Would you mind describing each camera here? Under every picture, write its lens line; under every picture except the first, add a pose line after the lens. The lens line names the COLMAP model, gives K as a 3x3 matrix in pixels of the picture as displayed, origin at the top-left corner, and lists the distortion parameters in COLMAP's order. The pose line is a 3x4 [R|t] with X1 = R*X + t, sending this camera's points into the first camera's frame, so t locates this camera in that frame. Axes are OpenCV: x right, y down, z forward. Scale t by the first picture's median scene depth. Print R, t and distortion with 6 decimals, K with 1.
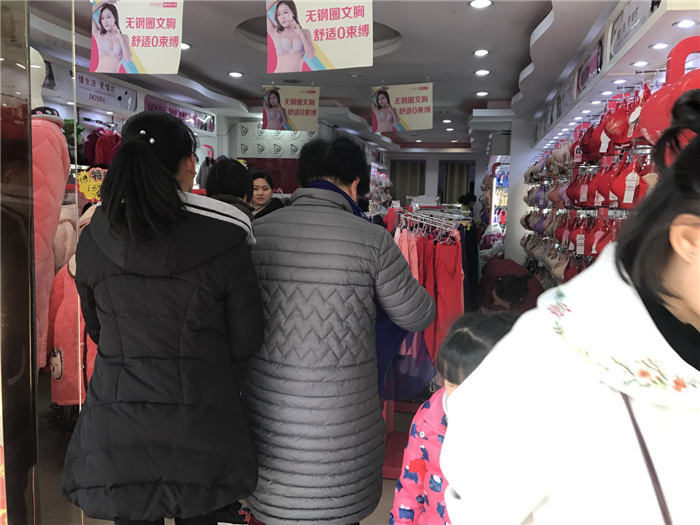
lens RADIAL K [[581.8, 0, 349.3], [0, 581.8, 262.7], [0, 0, 1]] dist [0.027474, -0.037571]
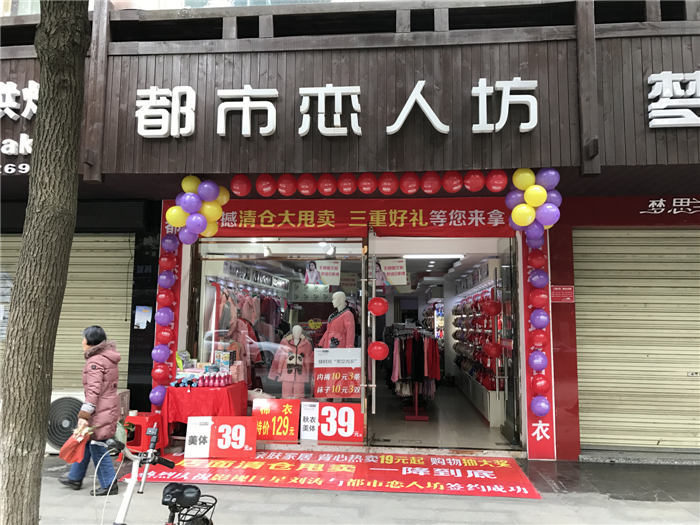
lens RADIAL K [[581.8, 0, 360.8], [0, 581.8, 269.7], [0, 0, 1]] dist [0.027474, -0.037571]
pose [[0.988762, -0.006284, 0.149369, -0.284283], [0.034861, 0.981264, -0.189486, 0.069153], [-0.145380, 0.192563, 0.970456, -0.842931]]
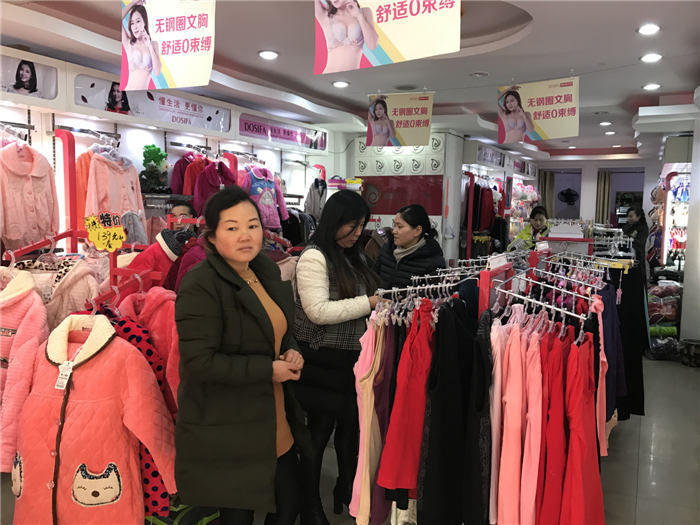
lens RADIAL K [[581.8, 0, 349.6], [0, 581.8, 265.9], [0, 0, 1]] dist [0.027474, -0.037571]
pose [[0.967049, 0.010167, -0.254386, 0.037588], [-0.012753, 0.999882, -0.008515, -0.037383], [0.254270, 0.011479, 0.967065, 0.140651]]
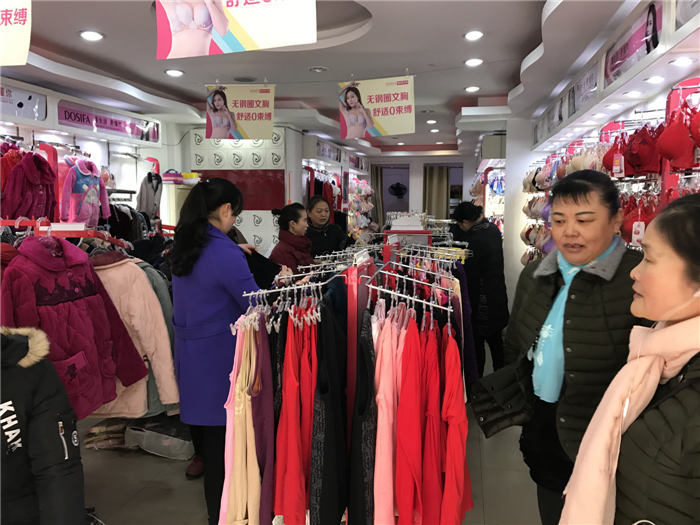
lens RADIAL K [[581.8, 0, 347.6], [0, 581.8, 262.7], [0, 0, 1]] dist [0.027474, -0.037571]
pose [[0.999368, -0.030648, 0.018018, 0.022912], [0.030688, 0.999527, -0.001978, -0.039837], [-0.017949, 0.002530, 0.999836, 0.151729]]
